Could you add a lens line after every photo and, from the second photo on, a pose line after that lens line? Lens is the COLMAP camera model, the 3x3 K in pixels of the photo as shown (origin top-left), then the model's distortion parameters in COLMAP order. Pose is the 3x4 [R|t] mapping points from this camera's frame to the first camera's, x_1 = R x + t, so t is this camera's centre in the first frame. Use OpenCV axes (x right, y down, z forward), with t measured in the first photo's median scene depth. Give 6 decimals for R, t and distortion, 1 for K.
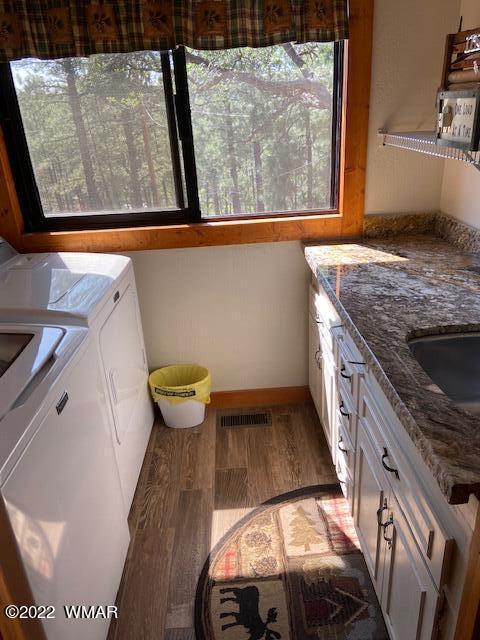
lens RADIAL K [[479.6, 0, 240.3], [0, 479.6, 320.3], [0, 0, 1]] dist [0.028173, -0.022748]
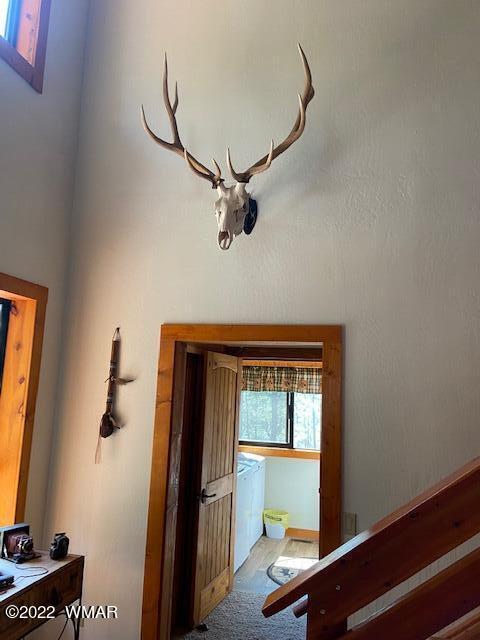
lens RADIAL K [[479.6, 0, 239.9], [0, 479.6, 319.3], [0, 0, 1]] dist [0.028173, -0.022748]
pose [[0.954449, 0.050779, -0.294022, 0.406612], [-0.197982, 0.845011, -0.496749, 0.603941], [0.223227, 0.532332, 0.816573, -1.724613]]
